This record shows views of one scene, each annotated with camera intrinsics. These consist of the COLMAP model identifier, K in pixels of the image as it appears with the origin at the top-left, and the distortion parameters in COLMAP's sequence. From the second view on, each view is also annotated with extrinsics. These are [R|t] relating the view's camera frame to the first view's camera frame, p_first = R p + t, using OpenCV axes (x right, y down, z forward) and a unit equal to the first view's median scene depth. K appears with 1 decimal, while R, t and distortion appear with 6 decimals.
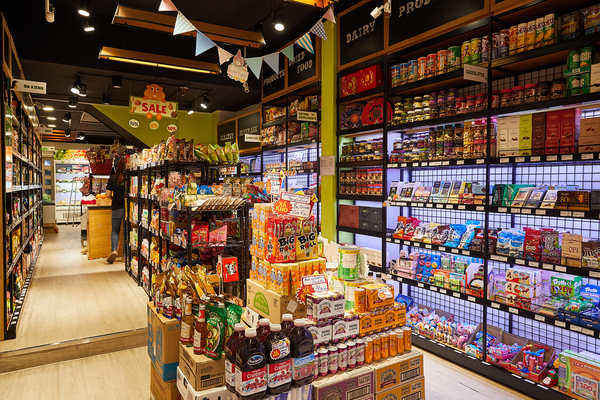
lens RADIAL K [[403.9, 0, 300.3], [0, 403.9, 198.1], [0, 0, 1]] dist [-0.004789, 0.002402]
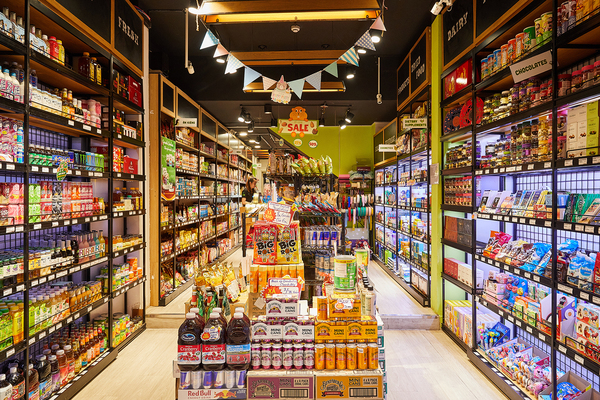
lens RADIAL K [[403.9, 0, 300.3], [0, 403.9, 198.1], [0, 0, 1]] dist [-0.004789, 0.002402]
pose [[0.851257, 0.002674, -0.524742, 0.434904], [-0.014450, 0.999727, -0.018347, -0.003761], [0.524549, 0.023201, 0.851064, 0.062669]]
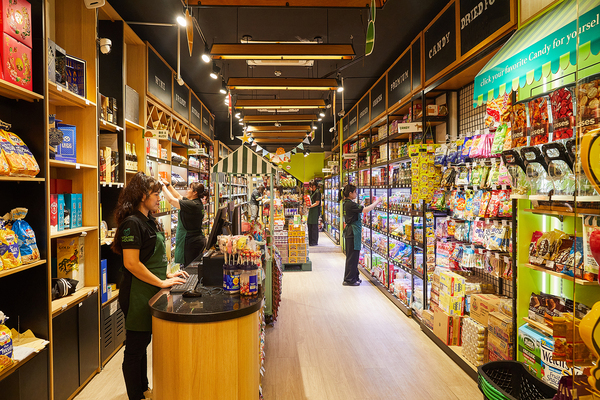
lens RADIAL K [[403.9, 0, 300.3], [0, 403.9, 198.1], [0, 0, 1]] dist [-0.004789, 0.002402]
pose [[0.878950, 0.006499, -0.476870, 1.348560], [-0.012929, 0.999864, -0.010203, 0.013878], [0.476739, 0.015133, 0.878915, -1.486078]]
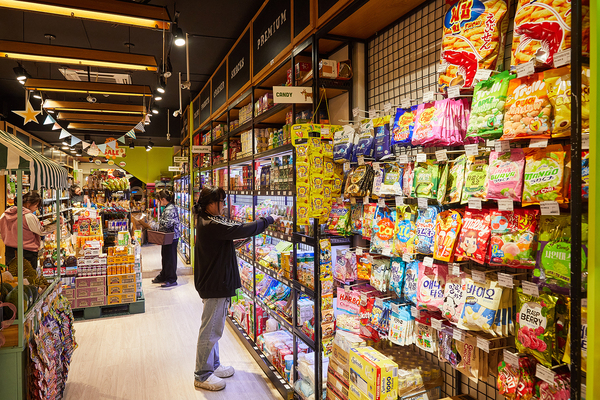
lens RADIAL K [[403.9, 0, 300.3], [0, 403.9, 198.1], [0, 0, 1]] dist [-0.004789, 0.002402]
pose [[0.988020, 0.000867, -0.154324, 1.152778], [-0.003042, 0.999899, -0.013864, -0.030049], [0.154296, 0.014167, 0.987923, -0.876064]]
